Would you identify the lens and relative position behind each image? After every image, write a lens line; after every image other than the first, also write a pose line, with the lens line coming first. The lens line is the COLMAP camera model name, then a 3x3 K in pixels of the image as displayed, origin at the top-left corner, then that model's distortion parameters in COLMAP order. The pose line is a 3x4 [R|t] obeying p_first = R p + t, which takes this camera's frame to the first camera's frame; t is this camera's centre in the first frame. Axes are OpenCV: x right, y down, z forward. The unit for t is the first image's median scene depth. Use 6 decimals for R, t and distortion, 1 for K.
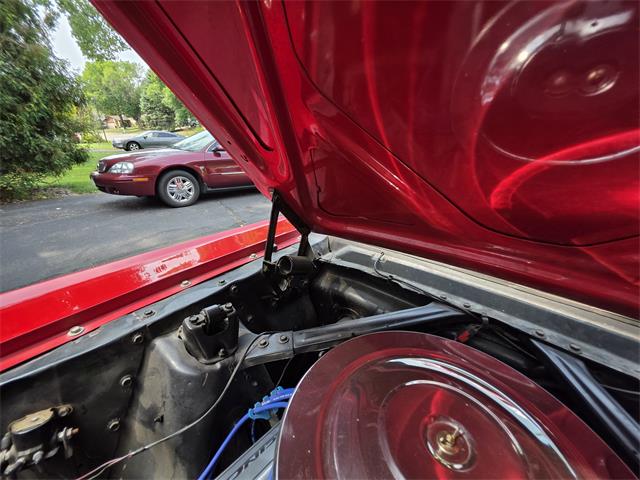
lens RADIAL K [[260.2, 0, 320.2], [0, 260.2, 238.1], [0, 0, 1]] dist [0.002223, -0.000304]
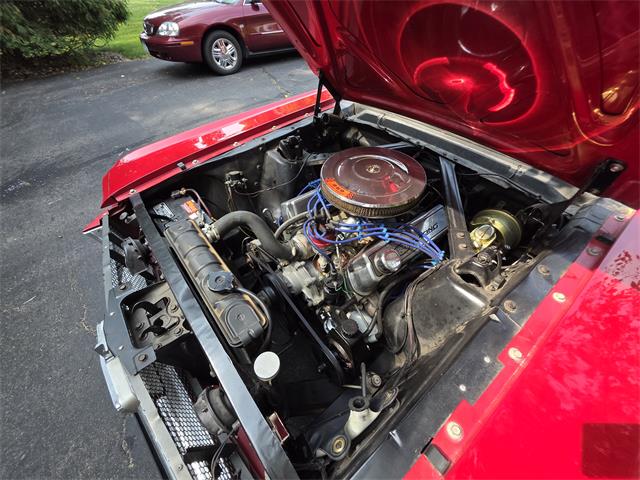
lens RADIAL K [[260.2, 0, 321.4], [0, 260.2, 237.9], [0, 0, 1]] dist [0.002223, -0.000304]
pose [[0.988297, 0.083280, -0.127806, 0.116155], [-0.020036, 0.901433, 0.432454, 0.055327], [0.151224, -0.424832, 0.892552, -0.820267]]
